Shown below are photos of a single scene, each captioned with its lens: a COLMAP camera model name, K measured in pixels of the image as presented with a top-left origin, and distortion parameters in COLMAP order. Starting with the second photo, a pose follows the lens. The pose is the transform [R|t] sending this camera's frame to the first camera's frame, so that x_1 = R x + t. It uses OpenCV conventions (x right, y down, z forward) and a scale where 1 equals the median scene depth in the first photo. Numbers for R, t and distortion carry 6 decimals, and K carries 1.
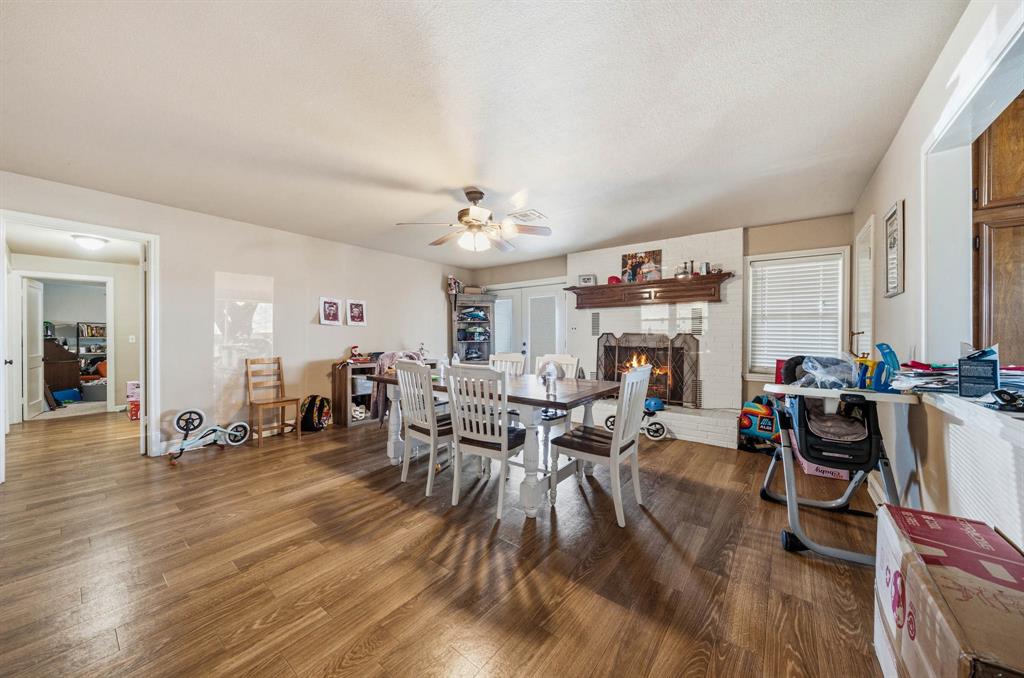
lens RADIAL K [[358.4, 0, 512.0], [0, 358.4, 339.0], [0, 0, 1]] dist [0.000308, 0.000125]
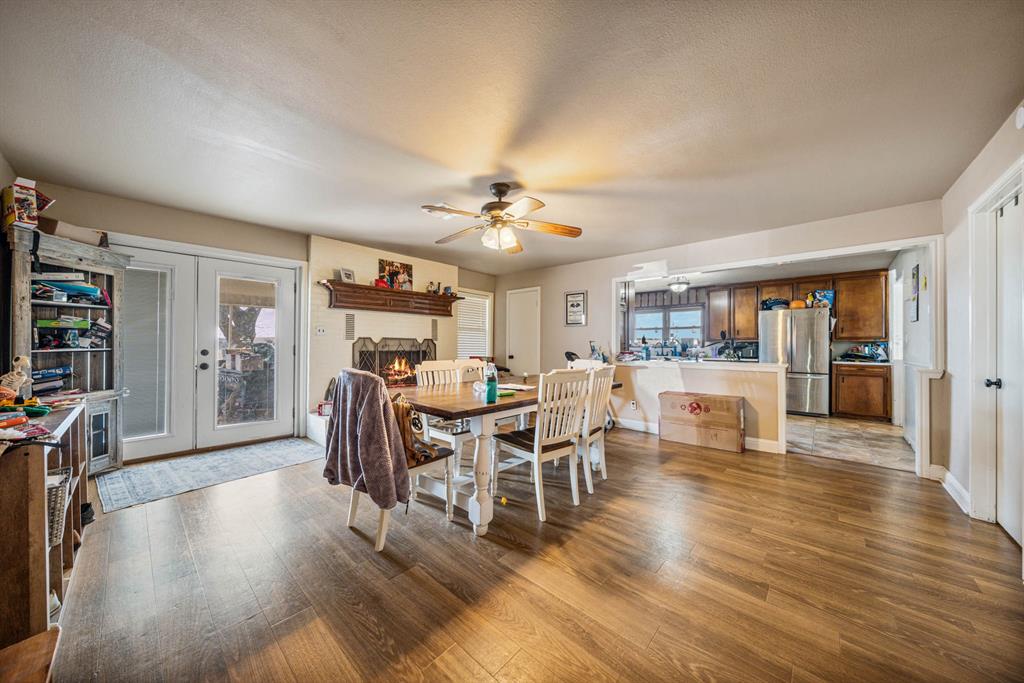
lens RADIAL K [[338.4, 0, 512.0], [0, 338.4, 341.5], [0, 0, 1]] dist [0.000002, 0.000021]
pose [[0.086929, 0.001469, 0.996213, -0.650849], [-0.002333, 0.999996, -0.001271, -0.006022], [-0.996212, -0.002214, 0.086933, 0.606504]]
